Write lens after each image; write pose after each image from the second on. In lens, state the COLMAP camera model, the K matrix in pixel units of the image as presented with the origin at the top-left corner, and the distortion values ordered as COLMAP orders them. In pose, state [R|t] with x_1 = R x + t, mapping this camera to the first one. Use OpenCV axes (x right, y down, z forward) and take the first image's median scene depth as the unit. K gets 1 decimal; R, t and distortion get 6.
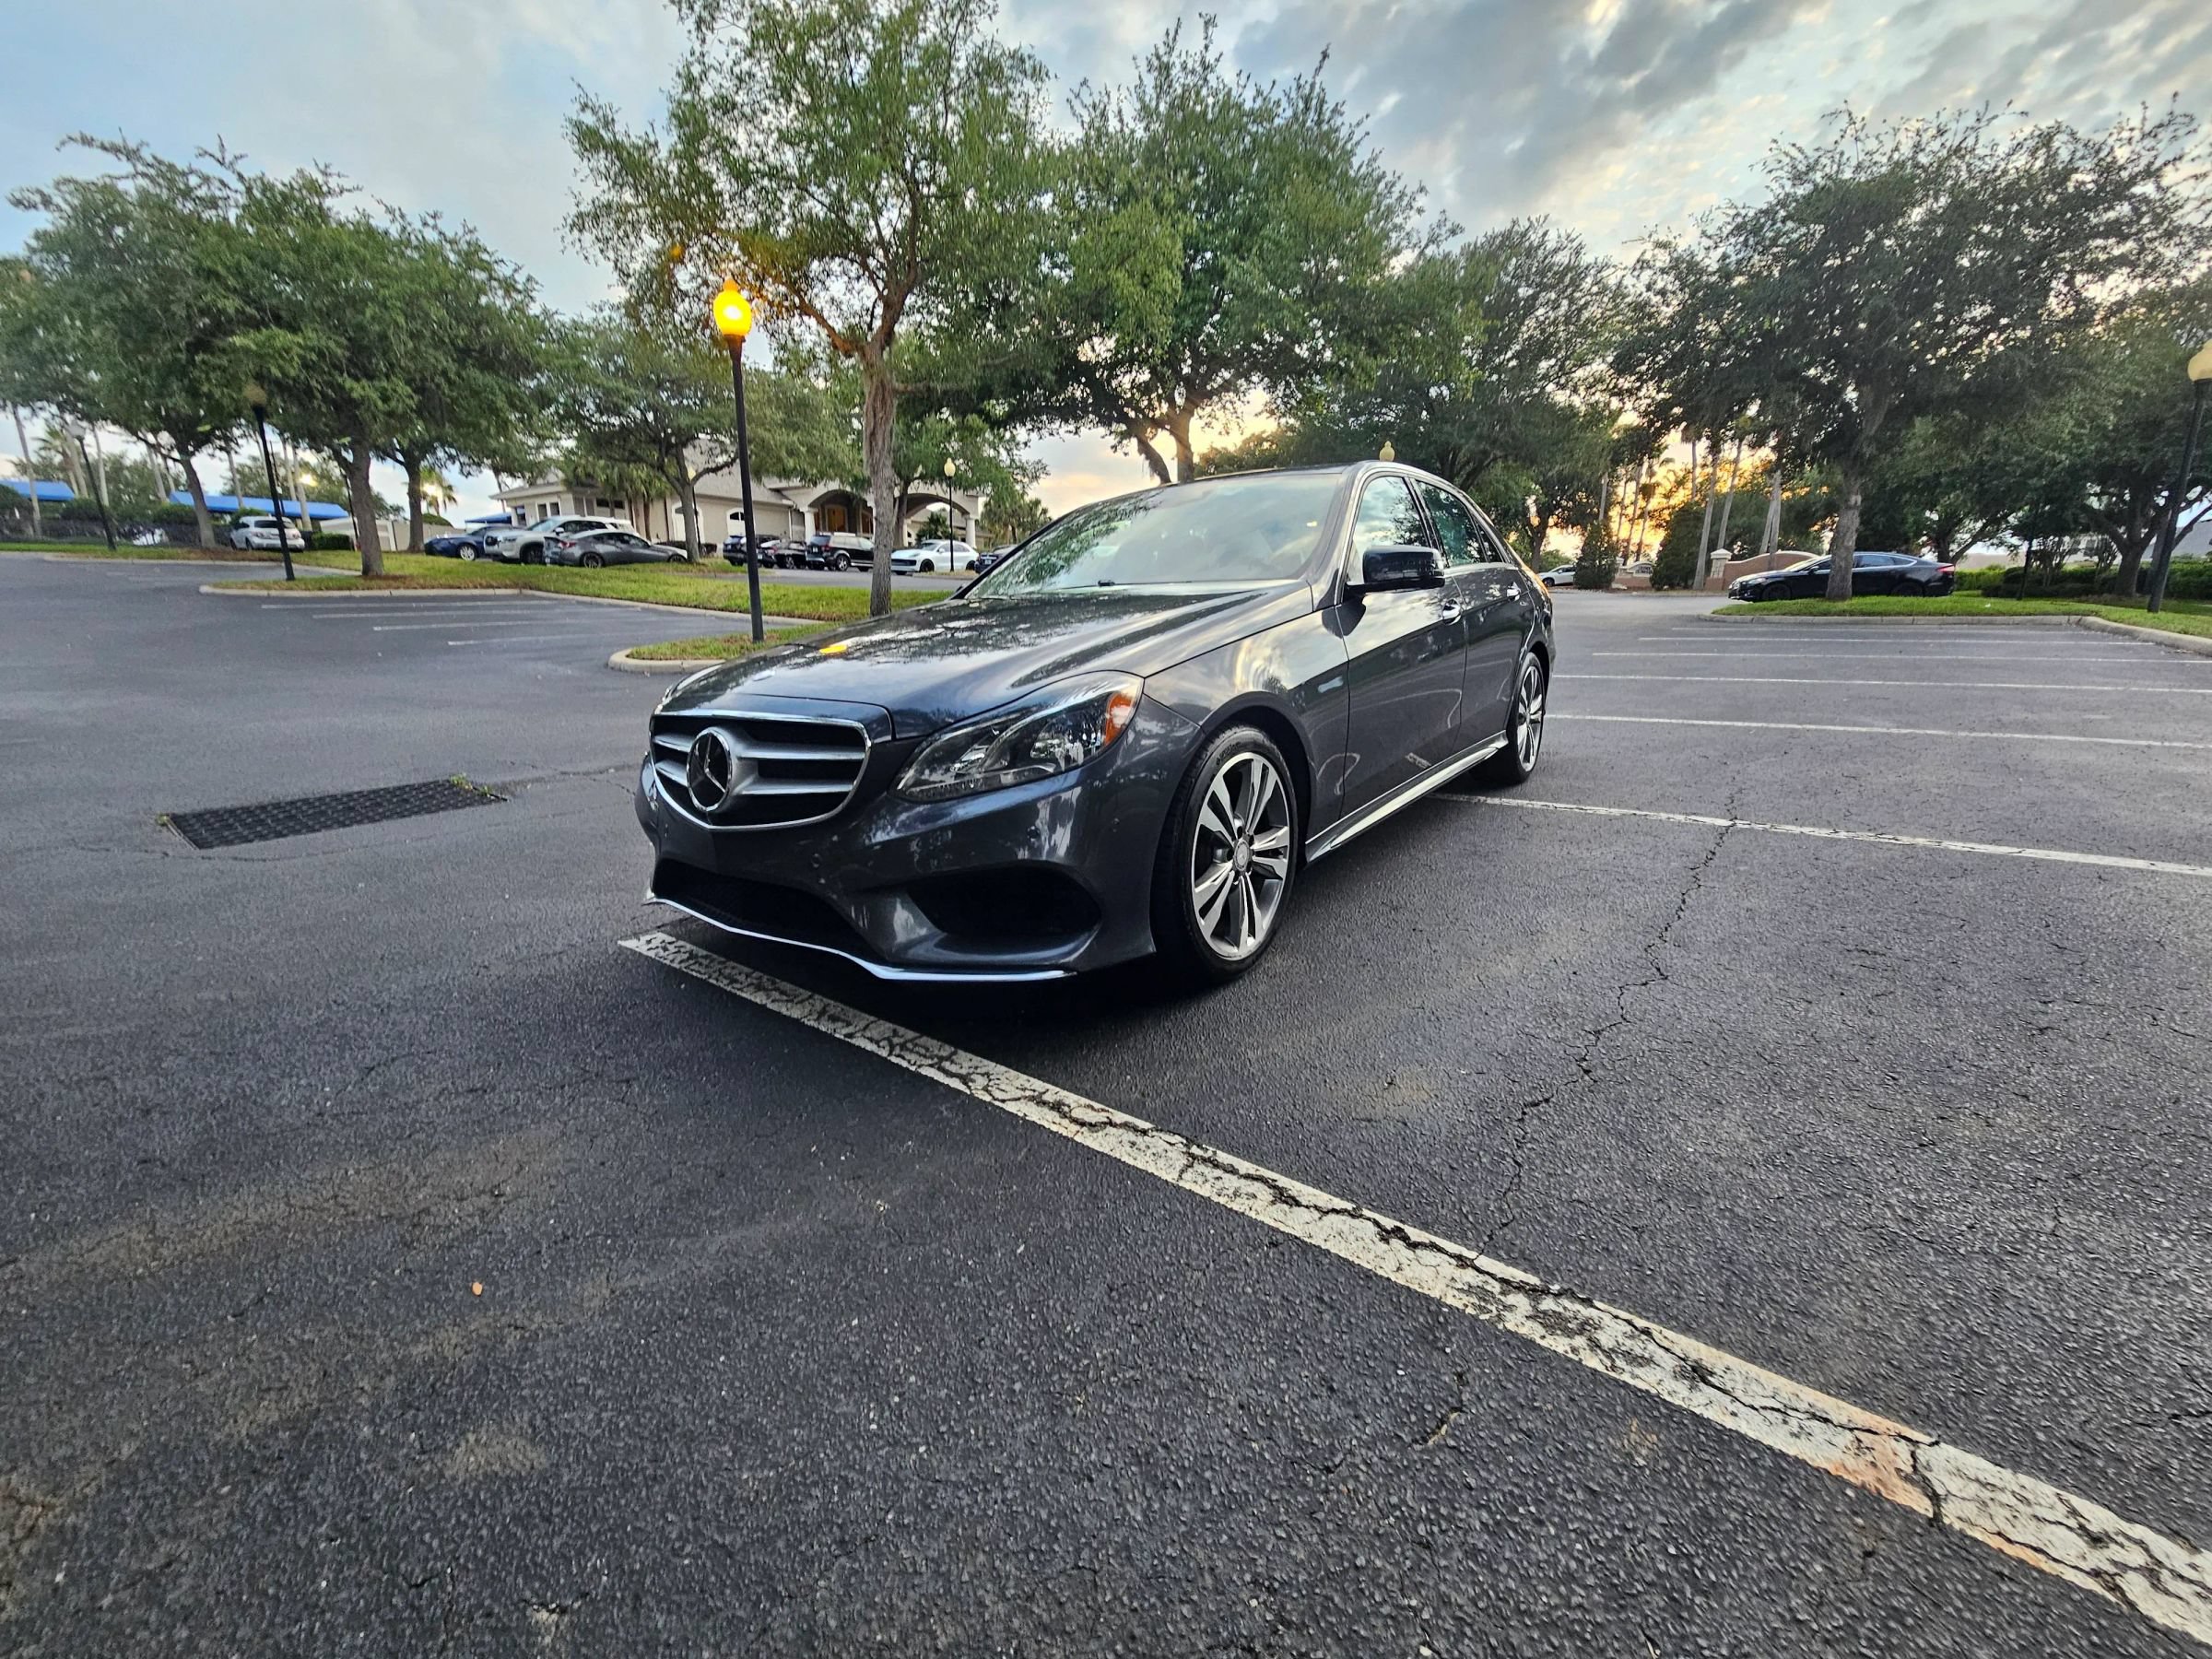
lens RADIAL K [[908.9, 0, 1106.1], [0, 908.9, 841.0], [0, 0, 1]] dist [0.001011, -0.001557]
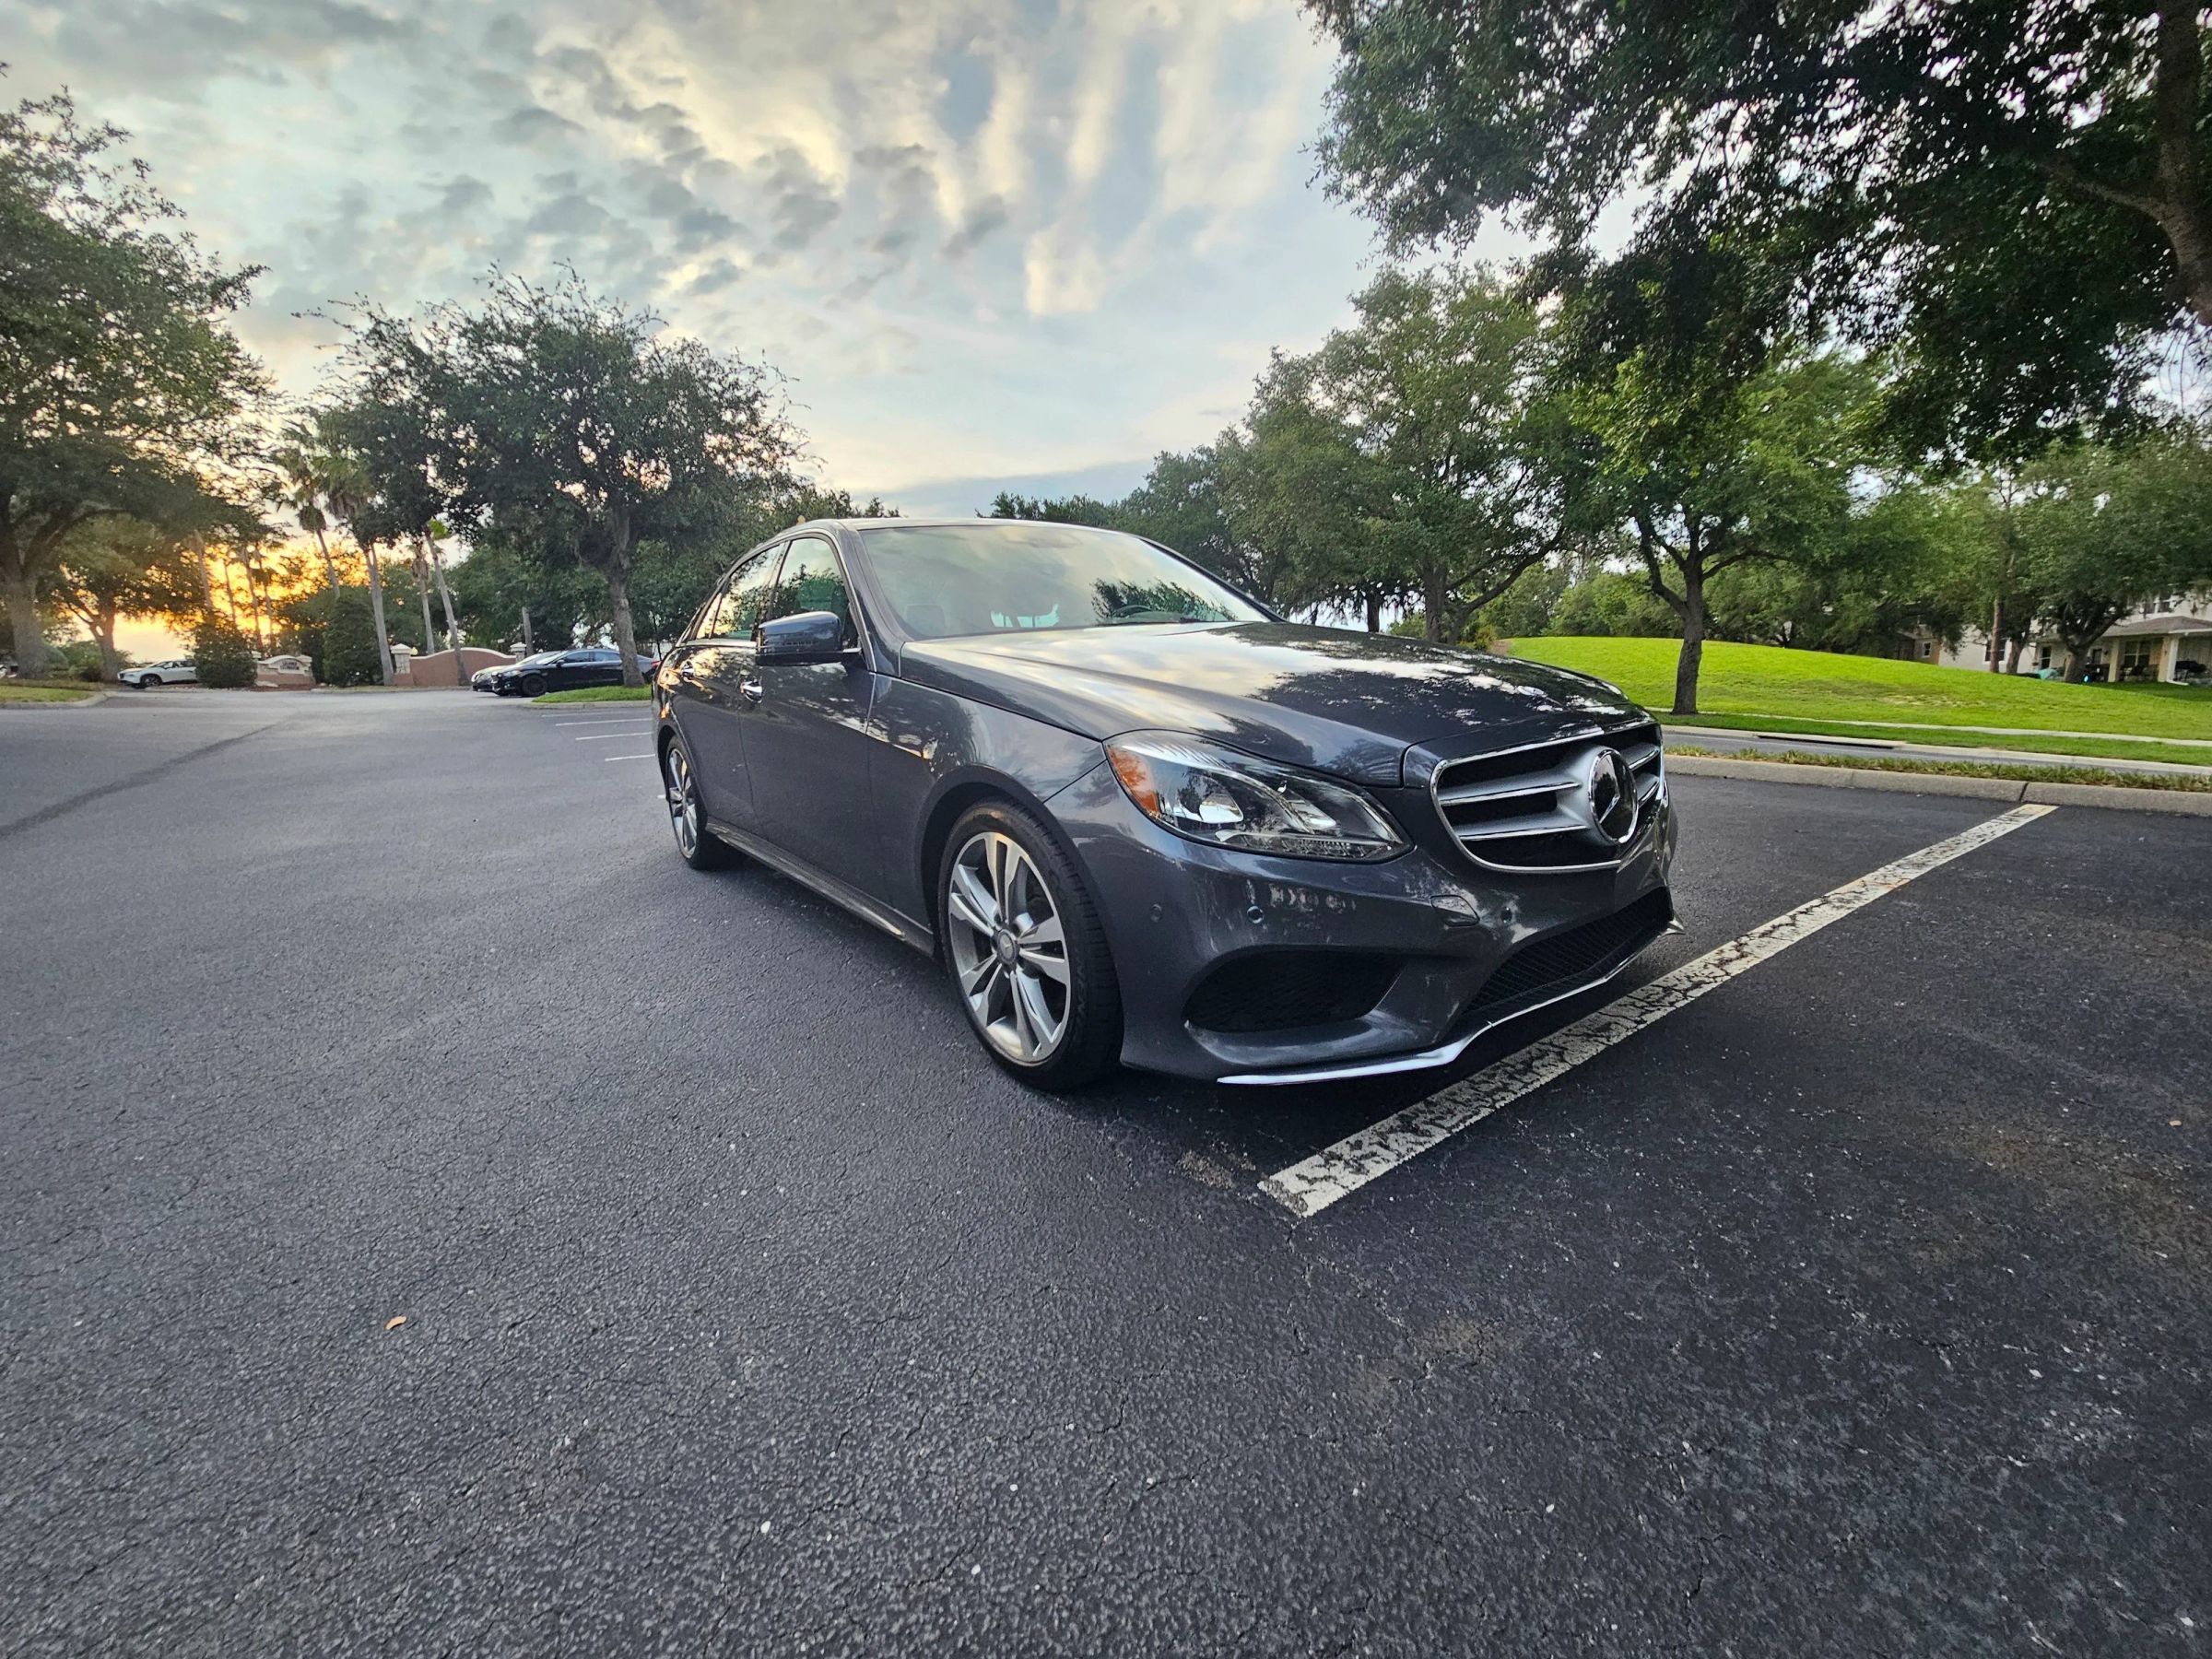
lens RADIAL K [[908.9, 0, 1106.9], [0, 908.9, 843.7], [0, 0, 1]] dist [0.001011, -0.001557]
pose [[0.272663, -0.176874, 0.945712, -0.191387], [0.271036, 0.957267, 0.100892, -0.034588], [-0.923144, 0.228813, 0.308951, 0.163247]]
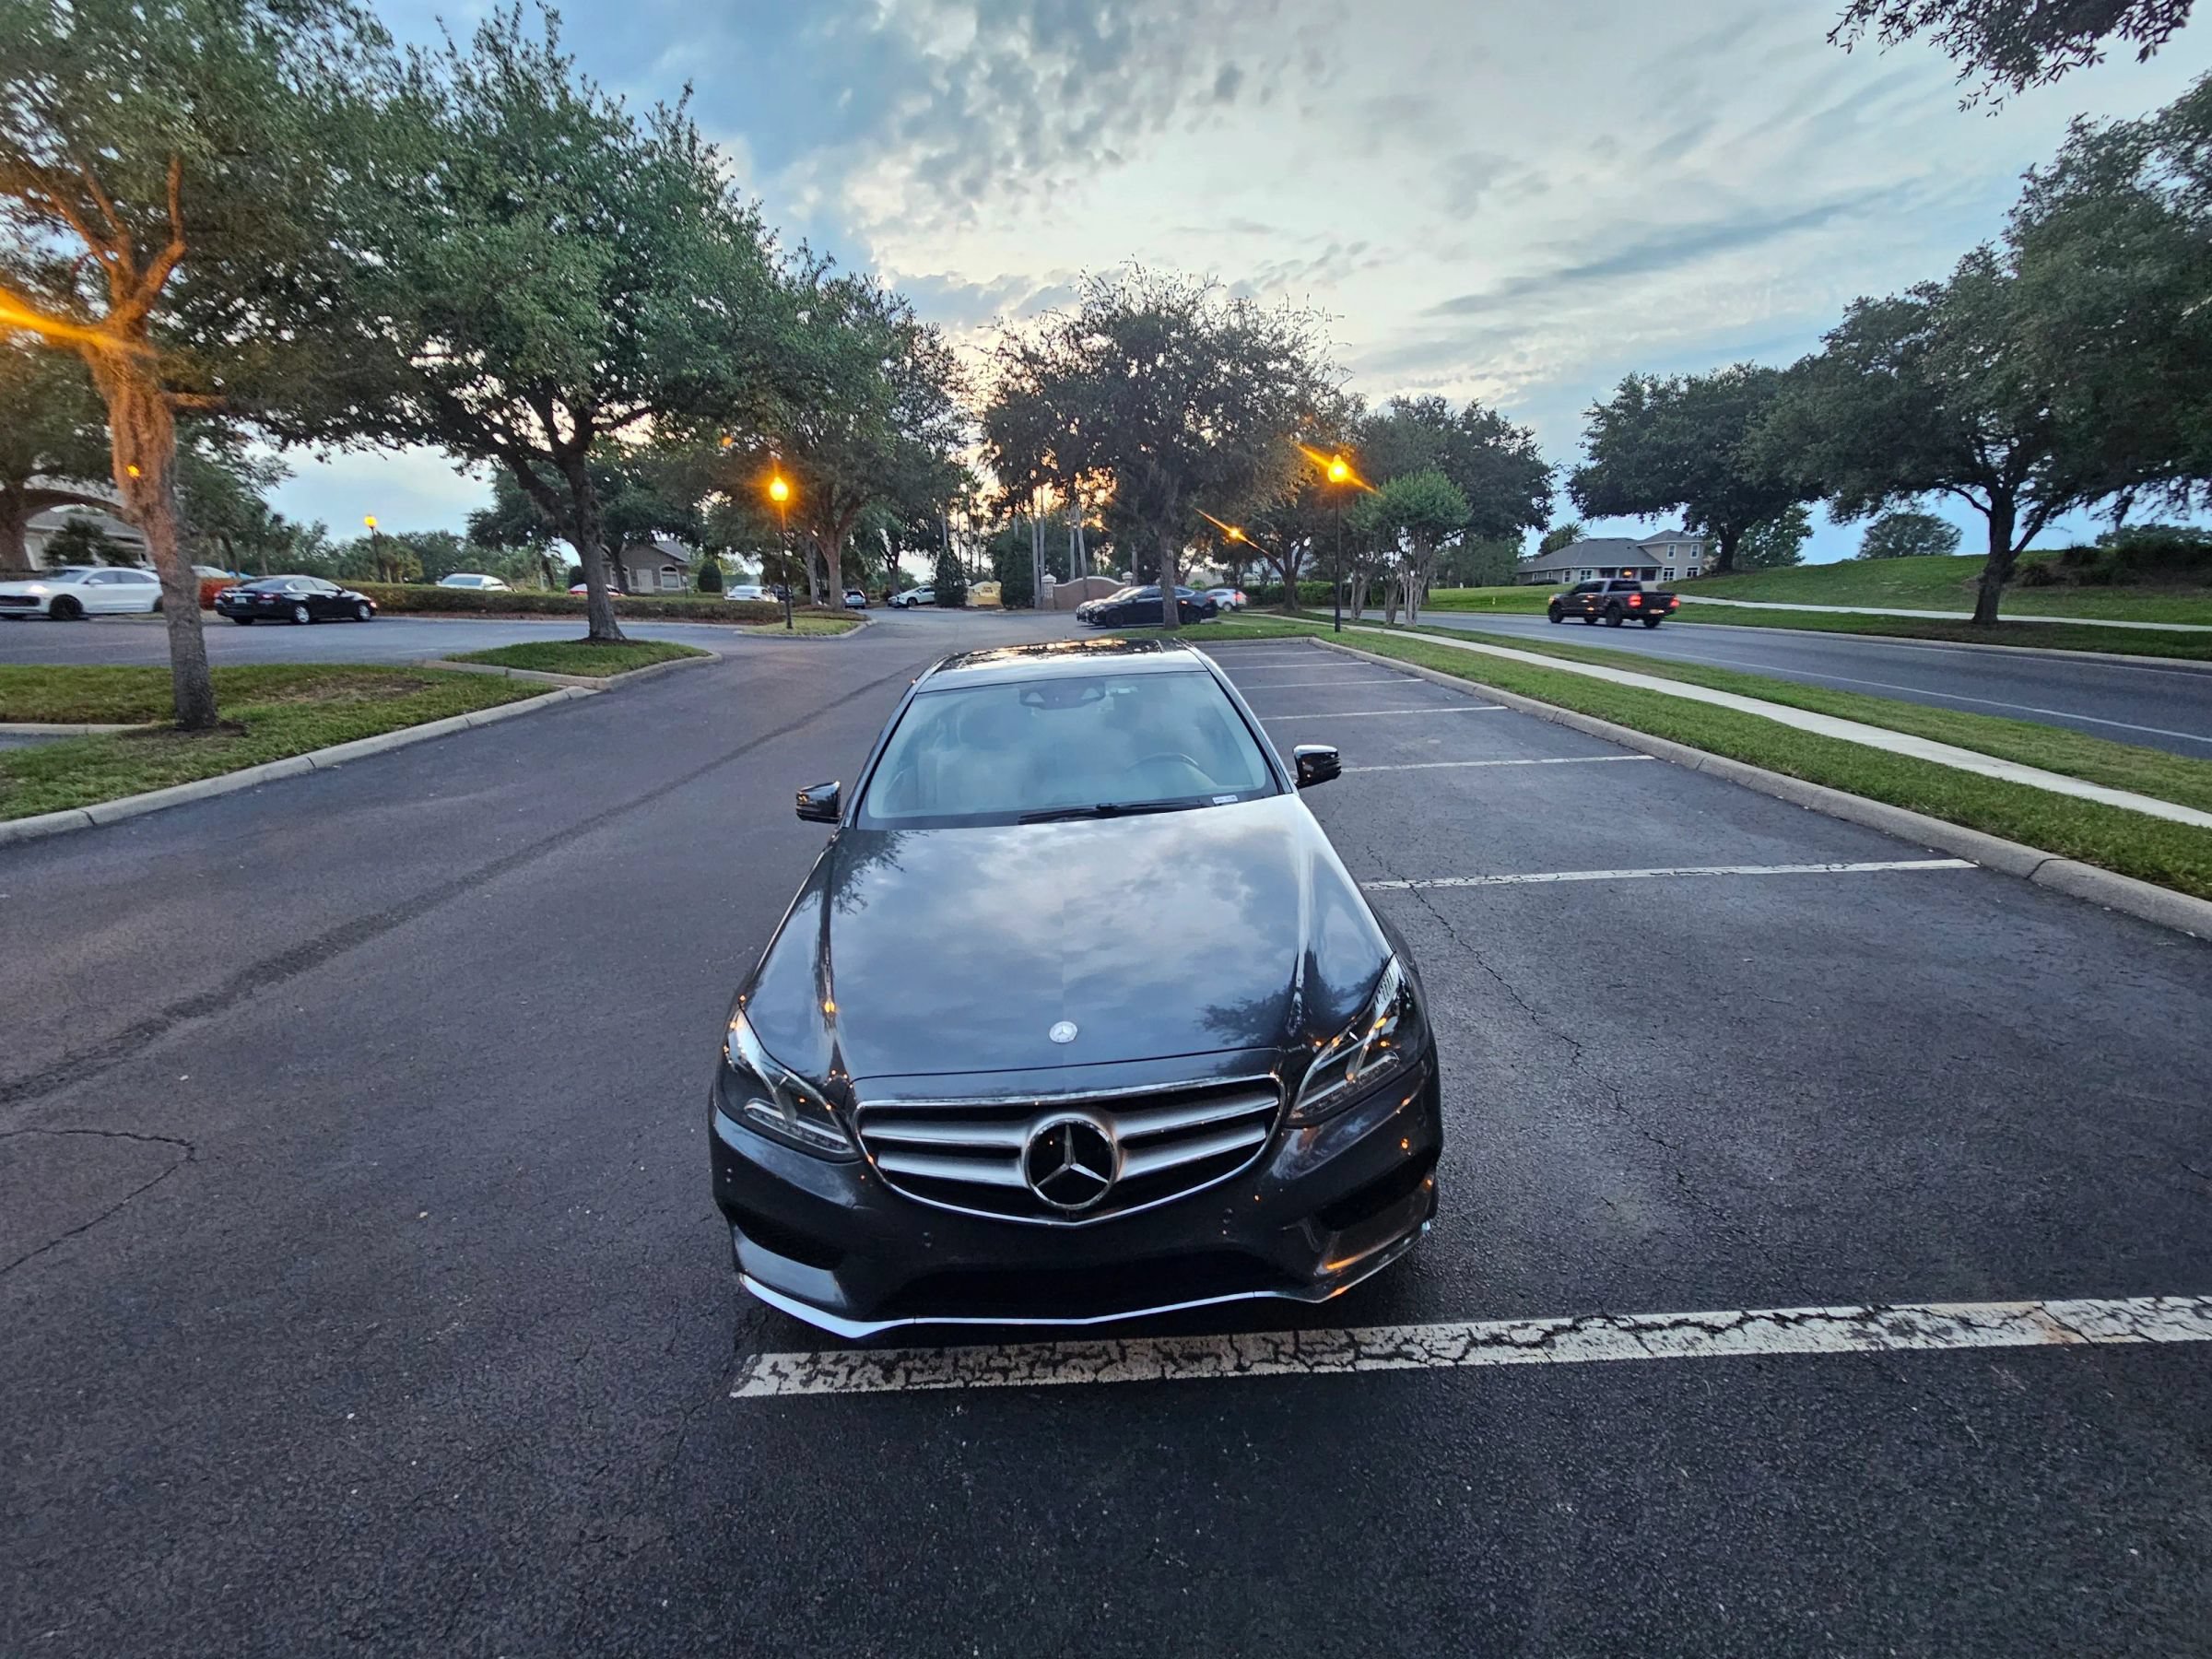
lens RADIAL K [[908.9, 0, 1101.5], [0, 908.9, 836.6], [0, 0, 1]] dist [0.001011, -0.001557]
pose [[0.786673, -0.174921, 0.592071, -0.120843], [0.184324, 0.981827, 0.045163, -0.057974], [-0.589212, 0.073604, 0.804619, 0.034541]]
